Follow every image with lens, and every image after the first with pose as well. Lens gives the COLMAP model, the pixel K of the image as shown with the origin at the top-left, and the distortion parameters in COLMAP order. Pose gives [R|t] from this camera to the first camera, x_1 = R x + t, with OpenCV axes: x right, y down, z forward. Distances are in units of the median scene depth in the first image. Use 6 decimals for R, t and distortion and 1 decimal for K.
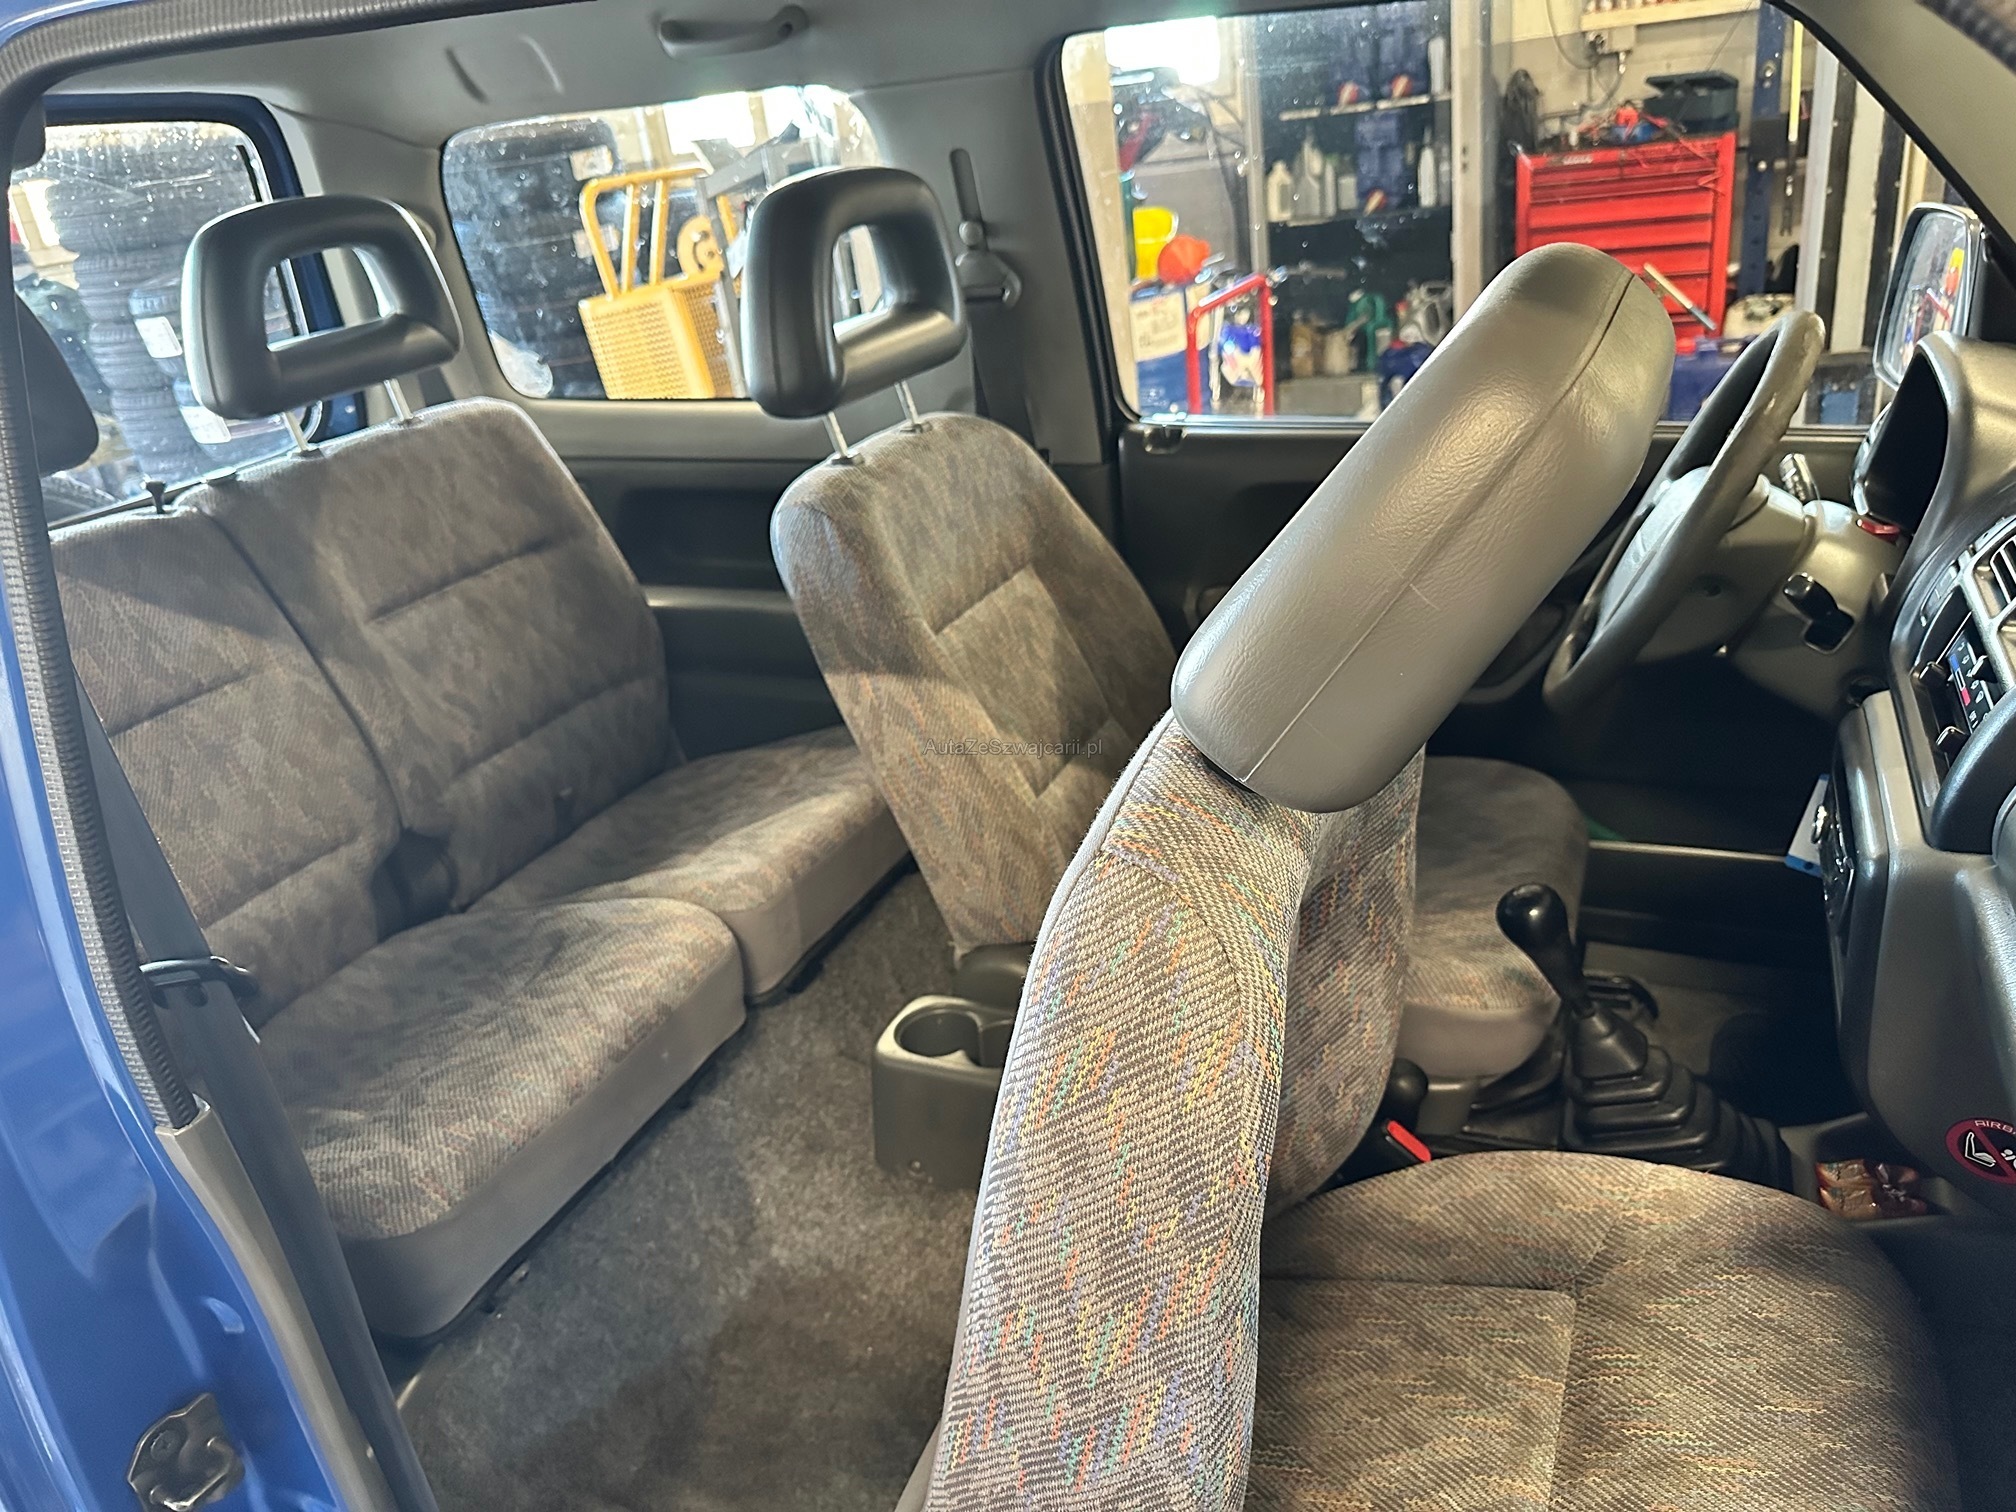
lens RADIAL K [[1419.8, 0, 1021.7], [0, 1419.8, 741.3], [0, 0, 1]] dist [0.043312, -0.055940]
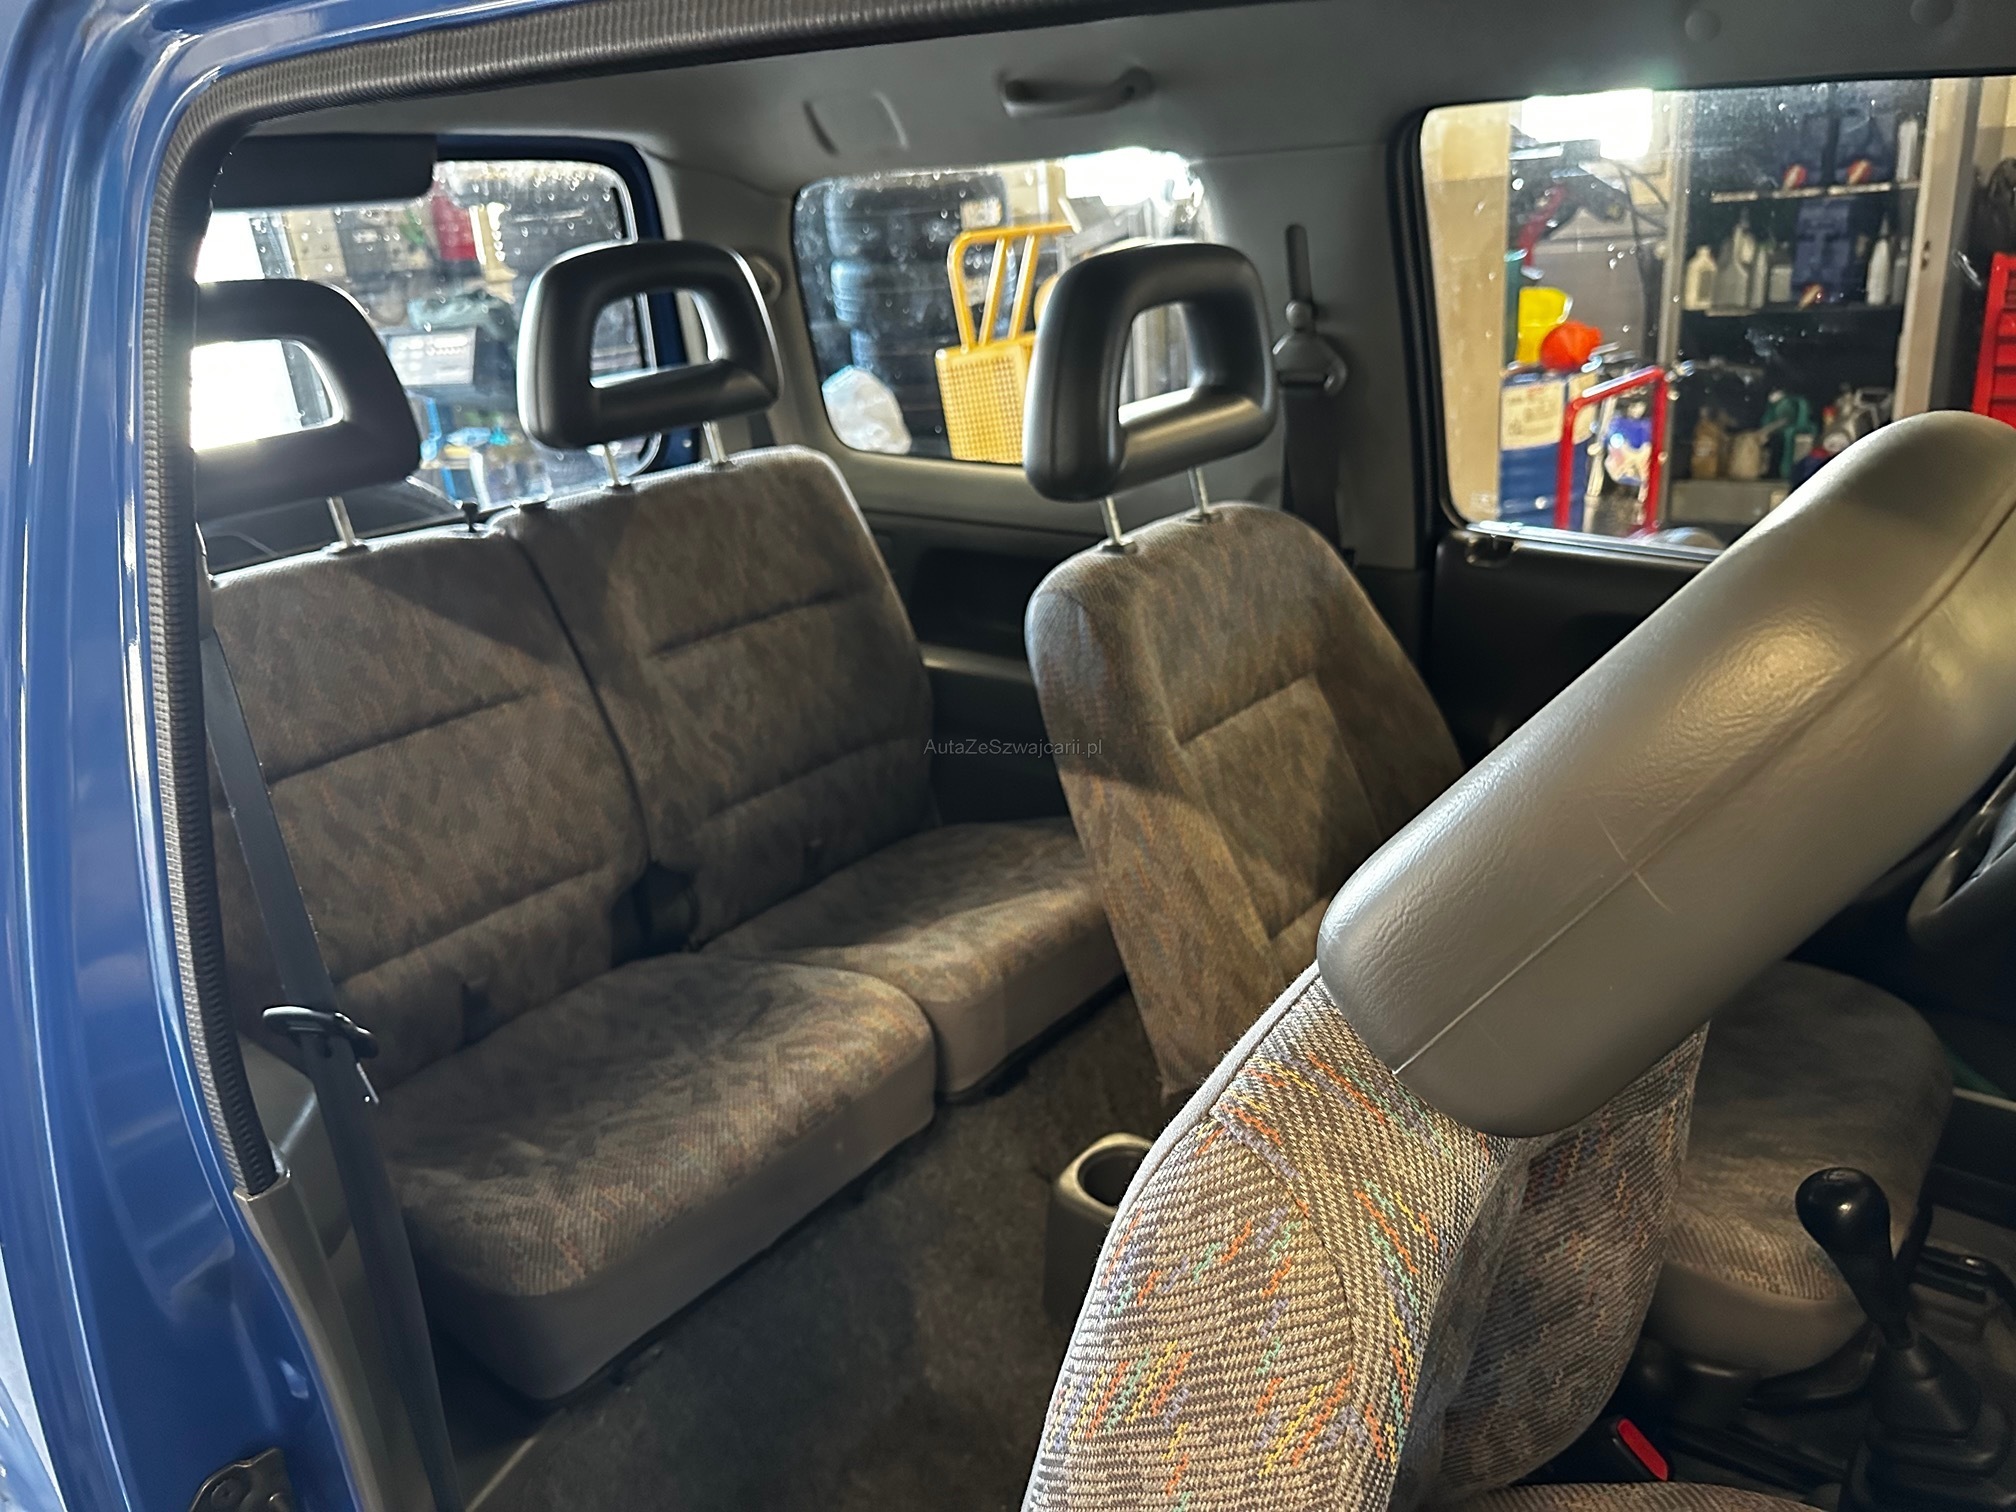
lens RADIAL K [[1419.8, 0, 1021.0], [0, 1419.8, 756.2], [0, 0, 1]] dist [0.043312, -0.055940]
pose [[0.964613, 0.133113, -0.227603, 0.043740], [-0.139202, 0.990205, -0.010836, -0.039748], [0.223931, 0.042136, 0.973694, 0.075179]]
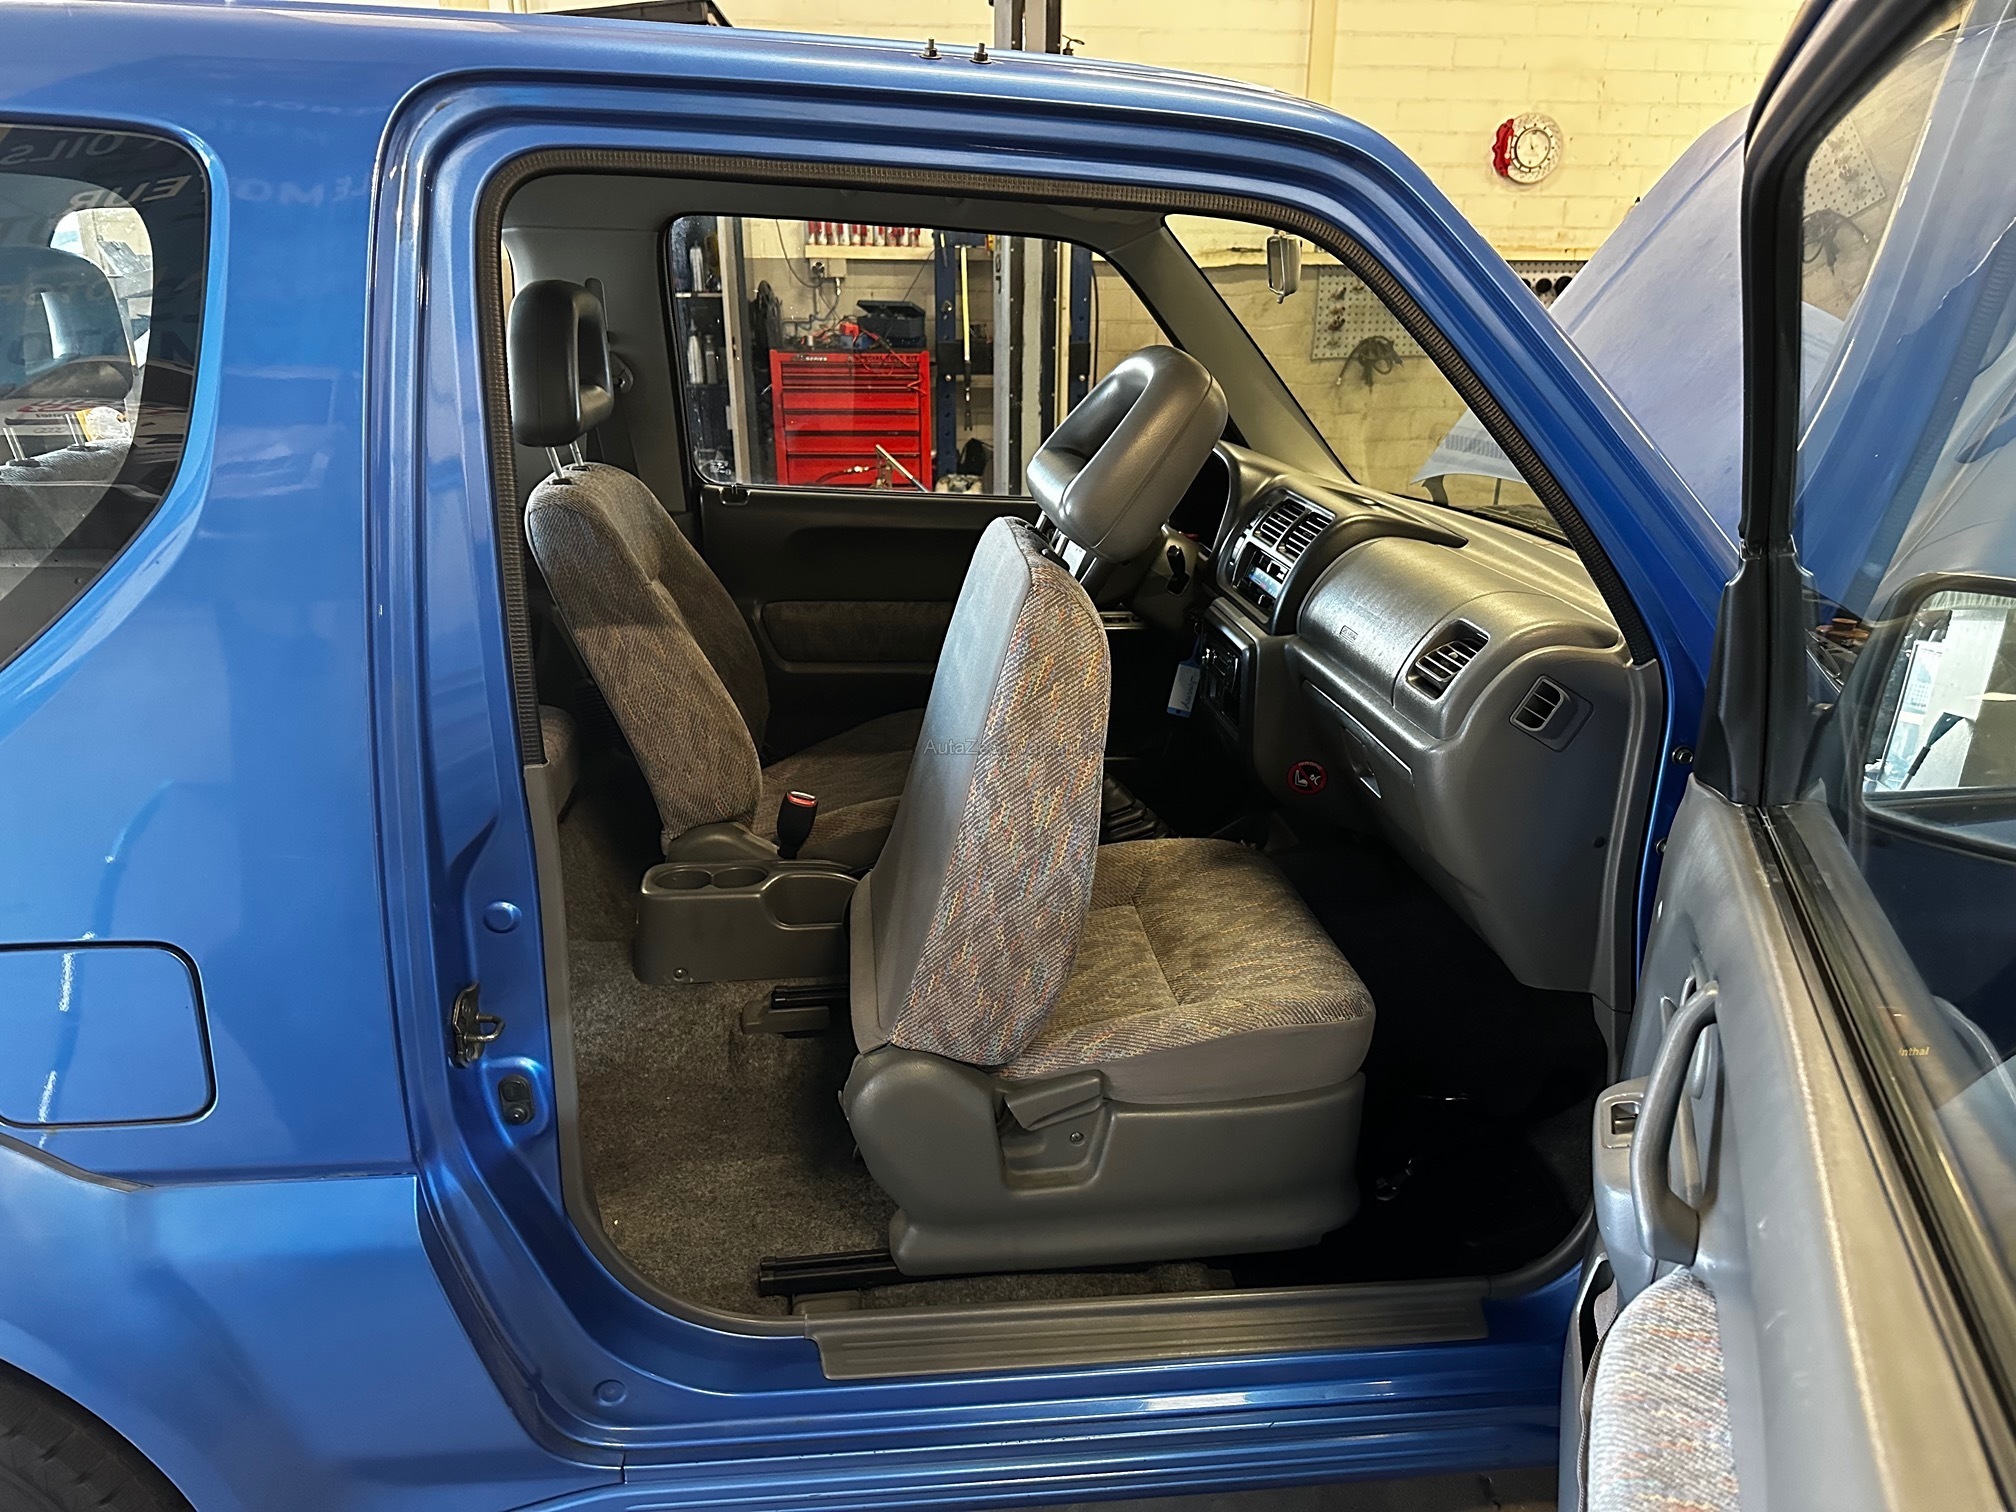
lens RADIAL K [[1419.8, 0, 1008.4], [0, 1419.8, 796.8], [0, 0, 1]] dist [0.043312, -0.055940]
pose [[0.851065, -0.055932, 0.522073, -0.465920], [0.102451, 0.992888, -0.060639, 0.218352], [-0.514968, 0.105095, 0.850742, -0.340164]]
